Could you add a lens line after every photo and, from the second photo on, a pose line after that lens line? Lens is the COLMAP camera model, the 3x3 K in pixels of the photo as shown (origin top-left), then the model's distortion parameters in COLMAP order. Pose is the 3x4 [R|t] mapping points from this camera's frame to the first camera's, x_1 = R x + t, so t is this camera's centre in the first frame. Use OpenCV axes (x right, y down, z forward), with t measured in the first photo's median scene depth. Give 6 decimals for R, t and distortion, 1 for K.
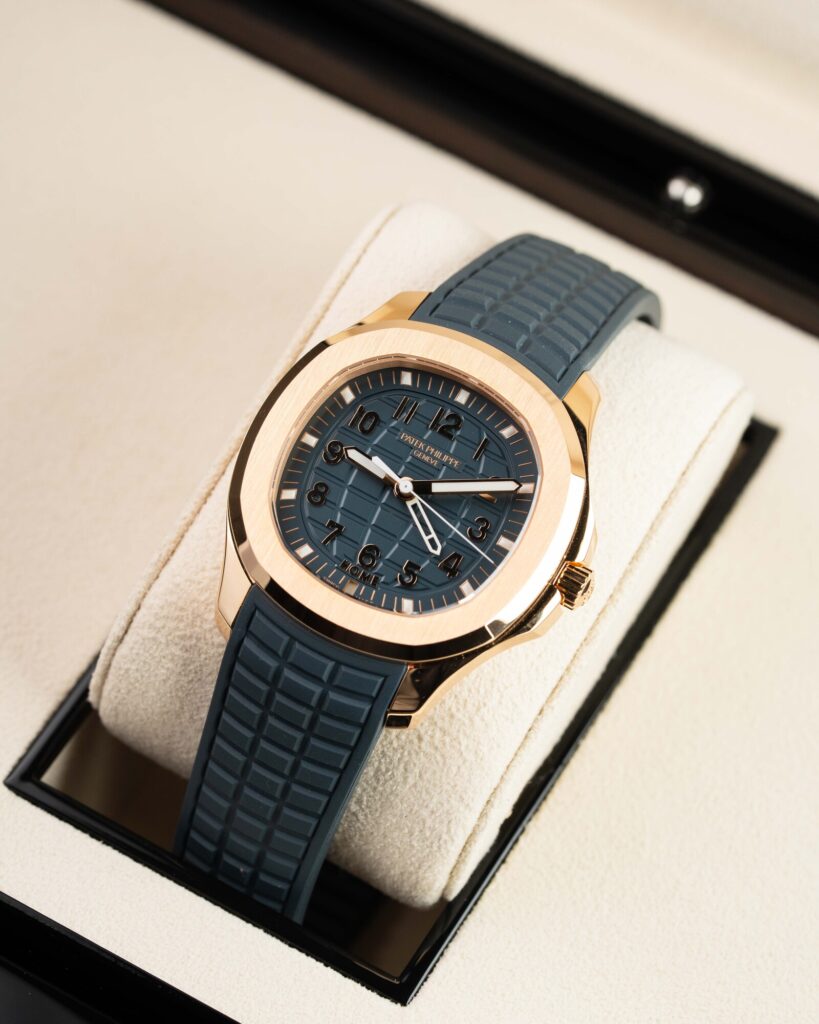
lens RADIAL K [[3921.4, 0, 409.5], [0, 3921.4, 512.0], [0, 0, 1]] dist [-0.134525, -0.057709]
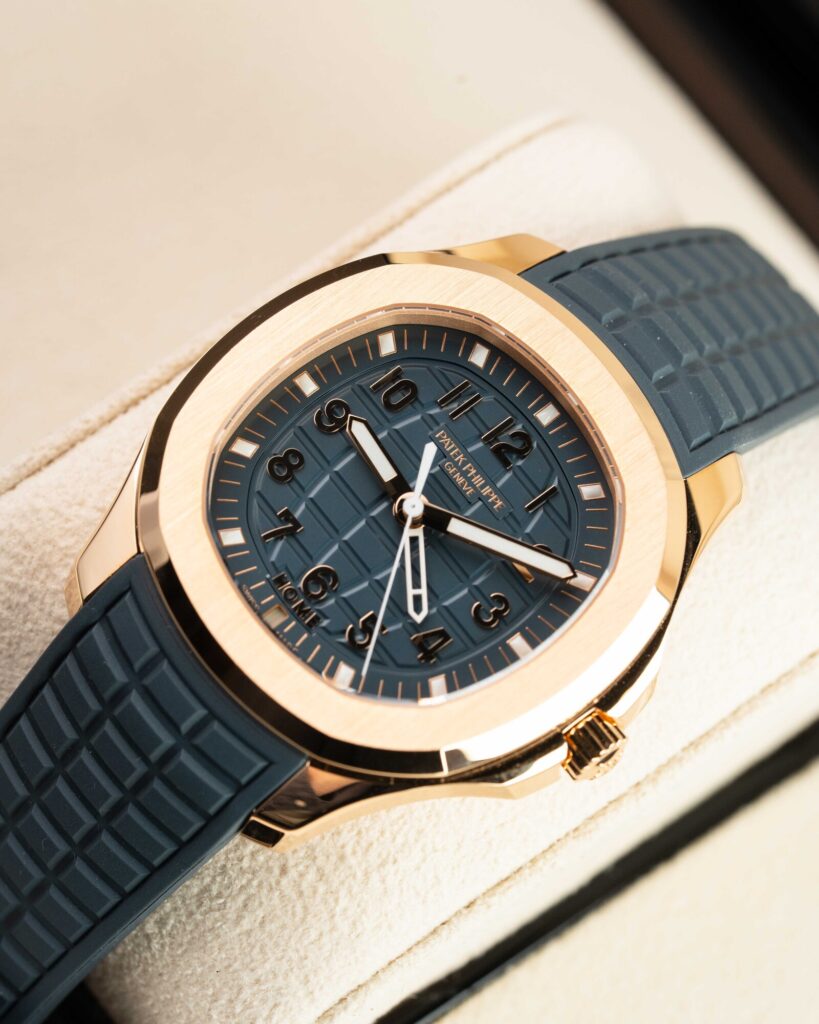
lens RADIAL K [[4933.6, 0, 409.5], [0, 4933.6, 512.0], [0, 0, 1]] dist [-0.178119, 1.490927]
pose [[0.920706, 0.389977, -0.014759, 0.010823], [-0.390141, 0.920694, -0.010583, 0.003251], [0.009462, 0.015502, 0.999835, 0.176808]]
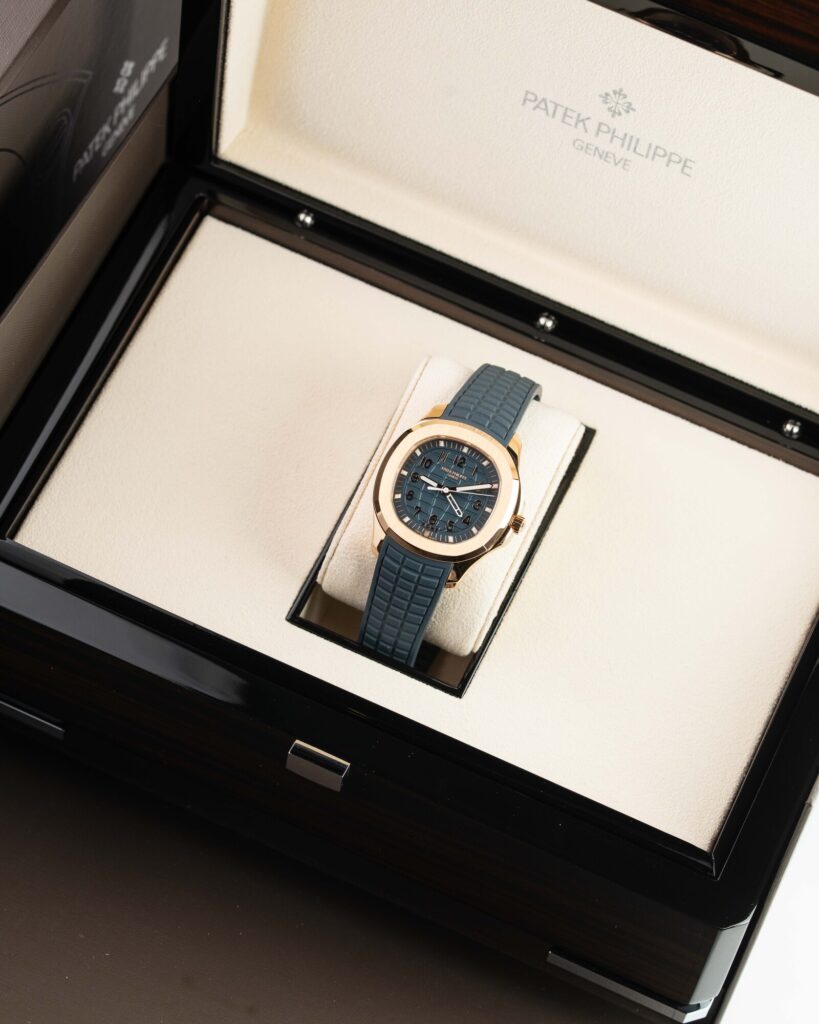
lens RADIAL K [[2935.7, 0, 409.5], [0, 2935.7, 512.0], [0, 0, 1]] dist [-0.001230, 0.042021]
pose [[0.996239, -0.082911, 0.025179, -0.069844], [0.079747, 0.990964, 0.107846, -0.189712], [-0.033893, -0.105433, 0.993849, -0.808027]]
